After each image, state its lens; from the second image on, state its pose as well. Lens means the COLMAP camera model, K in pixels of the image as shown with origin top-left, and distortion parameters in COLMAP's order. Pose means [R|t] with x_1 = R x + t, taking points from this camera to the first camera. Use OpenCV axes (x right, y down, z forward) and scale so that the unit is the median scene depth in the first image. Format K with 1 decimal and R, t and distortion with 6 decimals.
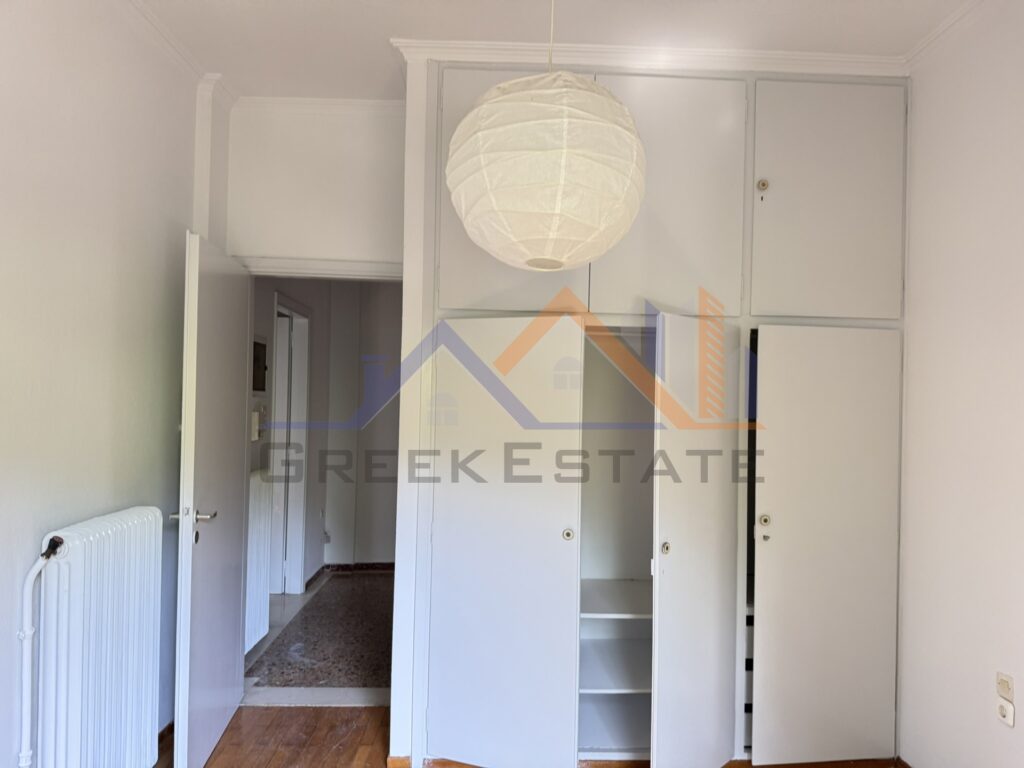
lens RADIAL K [[721.8, 0, 512.0], [0, 721.8, 384.0], [0, 0, 1]] dist [-0.002061, -0.004480]
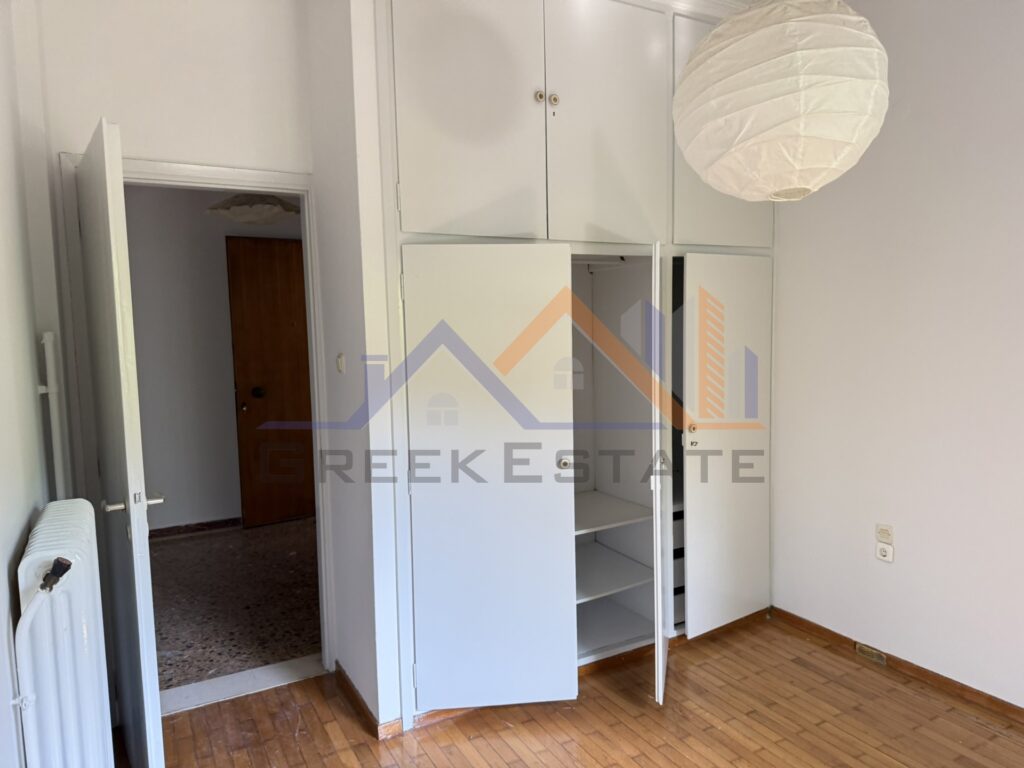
lens RADIAL K [[716.8, 0, 512.0], [0, 716.8, 384.0], [0, 0, 1]] dist [0.038955, -0.058348]
pose [[0.888011, -0.078551, 0.453064, -0.391979], [0.030183, 0.993133, 0.113028, -0.015300], [-0.458831, -0.086695, 0.884284, 0.138828]]
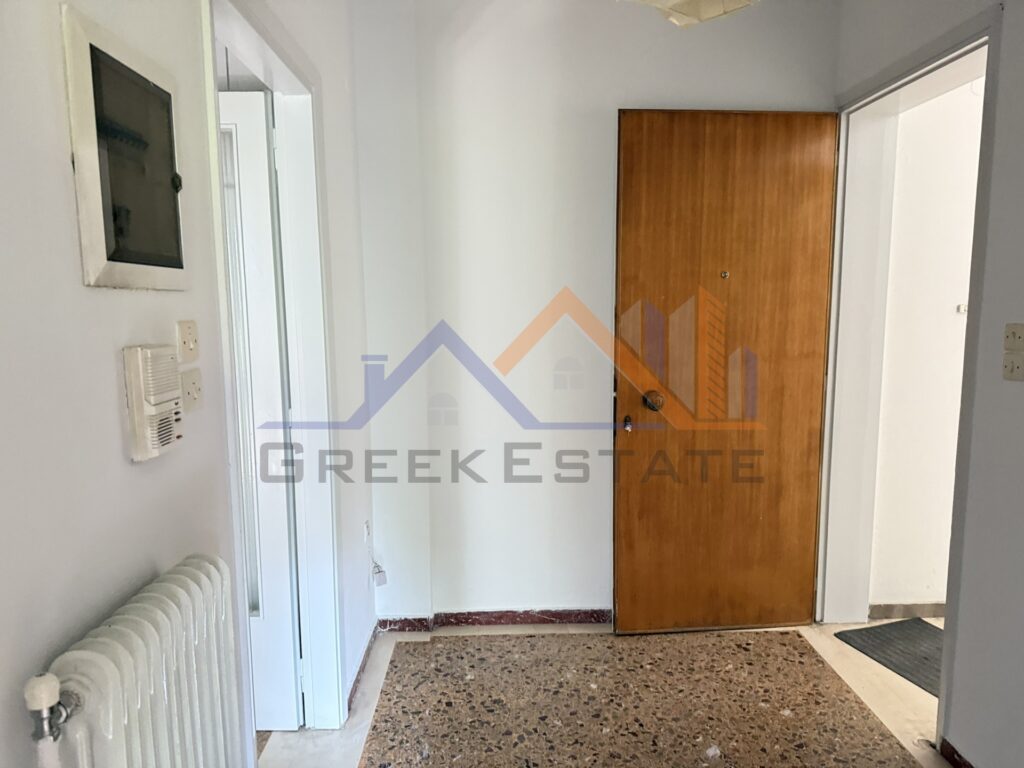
lens RADIAL K [[702.3, 0, 512.6], [0, 702.3, 398.3], [0, 0, 1]] dist [0.037809, 0.000143]
pose [[0.999598, -0.028190, -0.003127, -0.331202], [0.028334, 0.987413, 0.155604, 0.030769], [-0.001299, -0.155630, 0.987815, 1.108063]]
